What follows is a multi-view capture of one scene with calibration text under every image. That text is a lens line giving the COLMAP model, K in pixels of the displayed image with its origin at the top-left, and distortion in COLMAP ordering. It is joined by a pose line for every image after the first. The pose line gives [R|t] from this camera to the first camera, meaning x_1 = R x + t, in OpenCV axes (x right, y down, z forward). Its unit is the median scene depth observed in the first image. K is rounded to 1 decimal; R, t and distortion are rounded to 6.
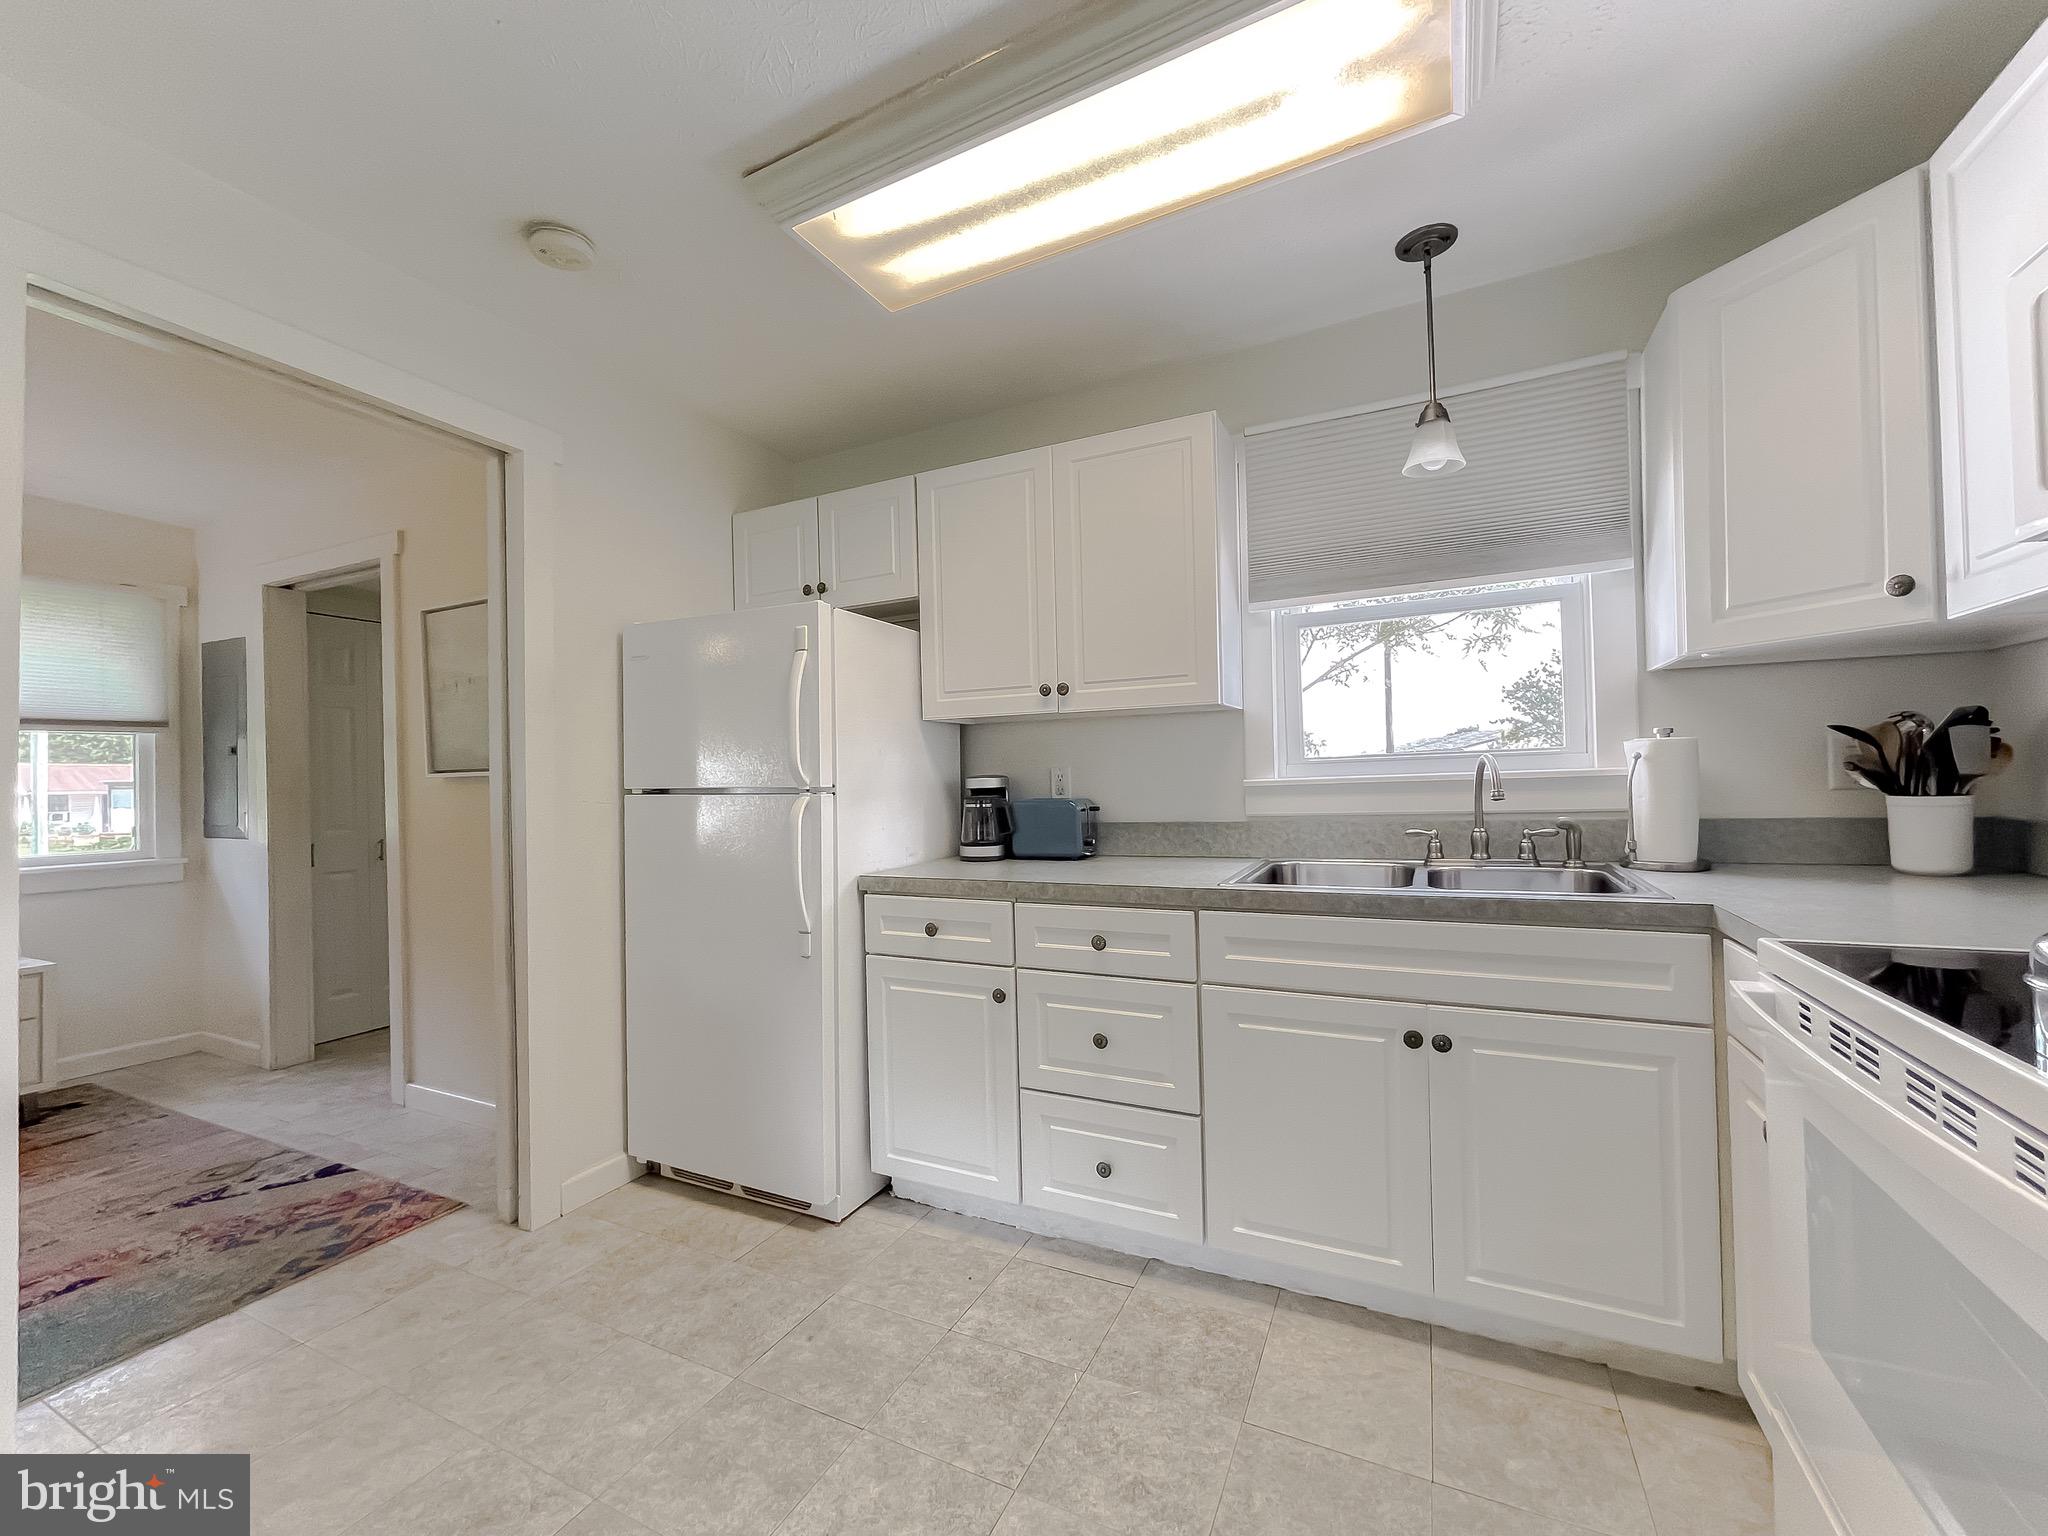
lens RADIAL K [[836.8, 0, 1019.0], [0, 836.8, 772.1], [0, 0, 1]] dist [-0.006959, 0.003424]
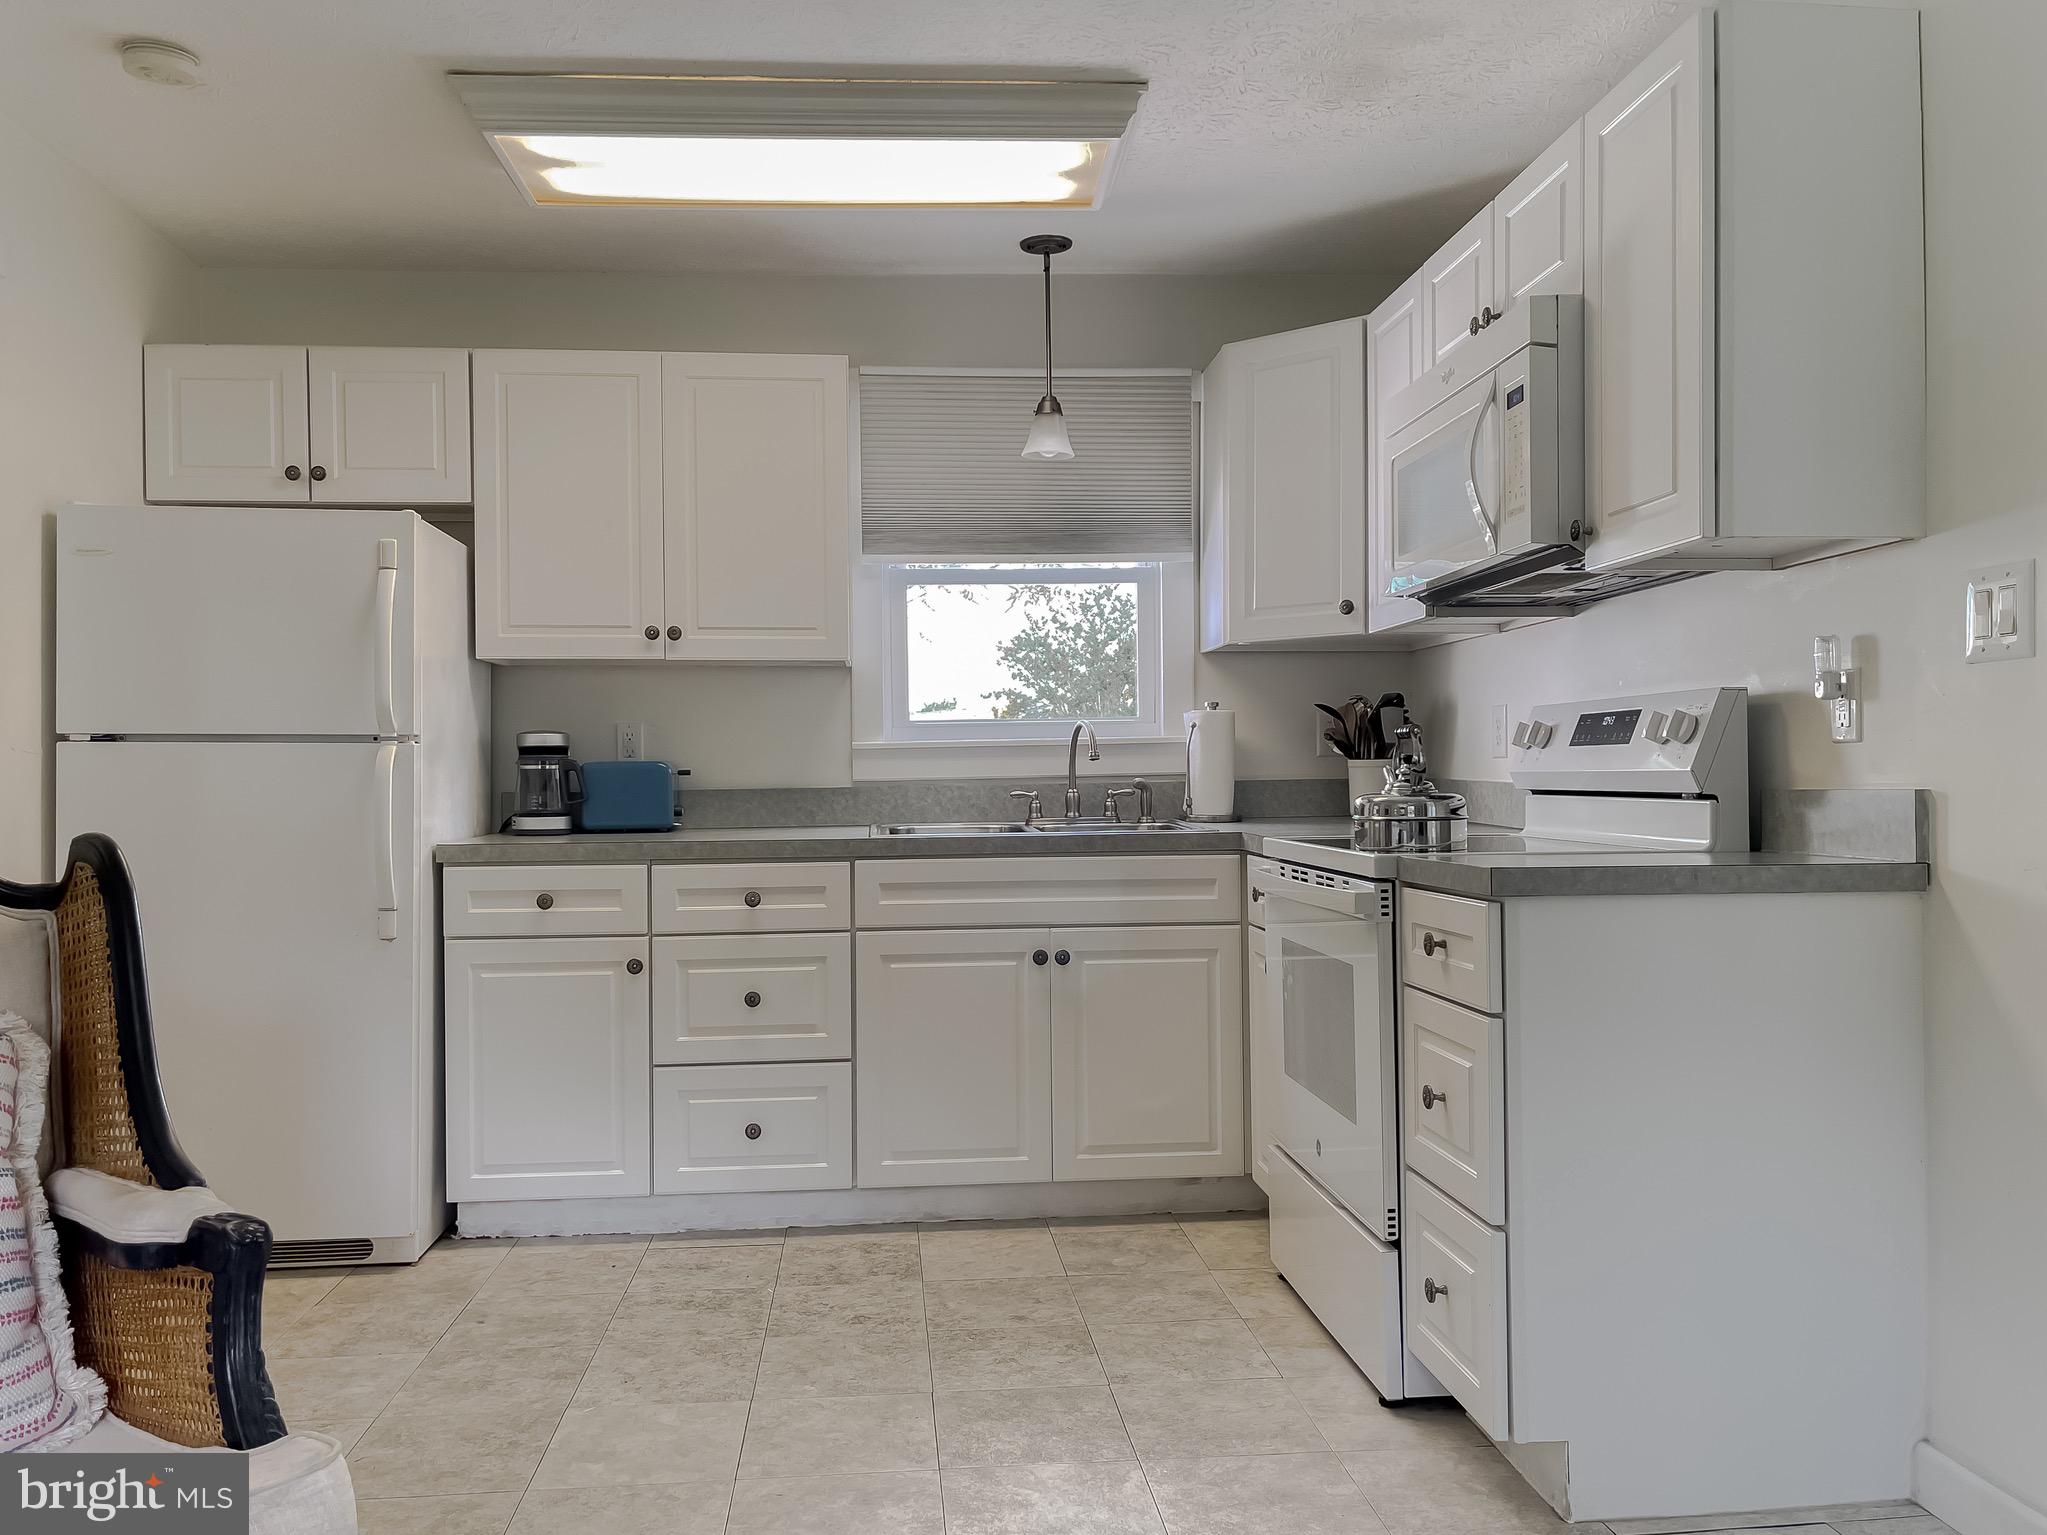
lens RADIAL K [[1659.9, 0, 1023.5], [0, 1659.9, 767.5], [0, 0, 1]] dist [0.073965, -0.093818]
pose [[0.848208, 0.017725, 0.529366, -0.634045], [-0.014724, 0.999843, -0.009886, 0.061436], [-0.529458, 0.000591, 0.848336, -0.777404]]
